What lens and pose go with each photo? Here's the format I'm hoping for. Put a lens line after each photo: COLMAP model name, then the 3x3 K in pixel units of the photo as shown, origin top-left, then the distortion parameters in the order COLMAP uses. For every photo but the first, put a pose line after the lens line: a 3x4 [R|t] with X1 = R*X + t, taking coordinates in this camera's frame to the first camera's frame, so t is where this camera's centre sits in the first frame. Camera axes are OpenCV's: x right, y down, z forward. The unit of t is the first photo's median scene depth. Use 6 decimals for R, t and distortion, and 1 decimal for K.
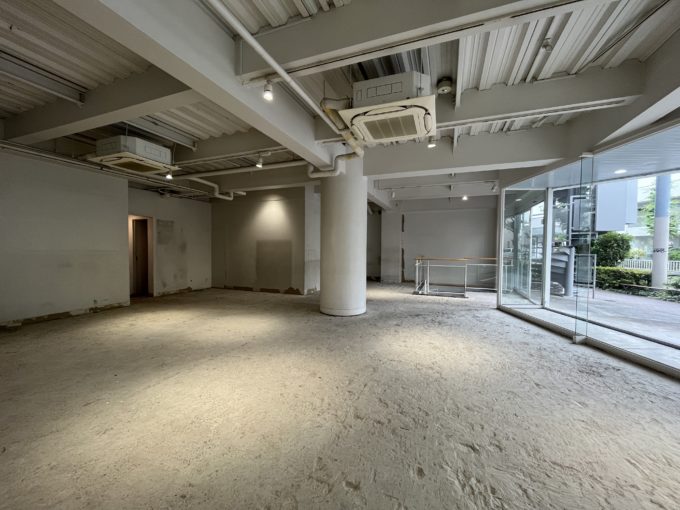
lens RADIAL K [[276.5, 0, 340.2], [0, 276.5, 255.2], [0, 0, 1]] dist [-0.001729, -0.000026]
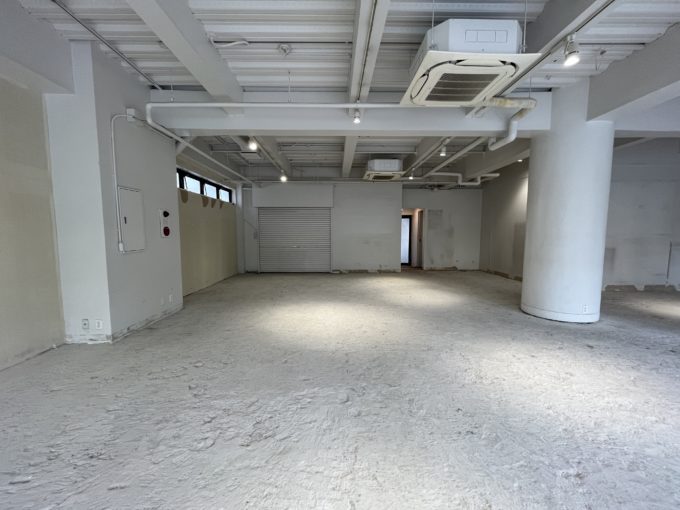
lens RADIAL K [[276.5, 0, 340.2], [0, 276.5, 255.7], [0, 0, 1]] dist [-0.001729, -0.000026]
pose [[0.377854, 0.069624, -0.923244, 0.610912], [-0.022508, 0.997565, 0.066017, 0.010367], [0.925591, -0.004164, 0.378501, 0.225597]]
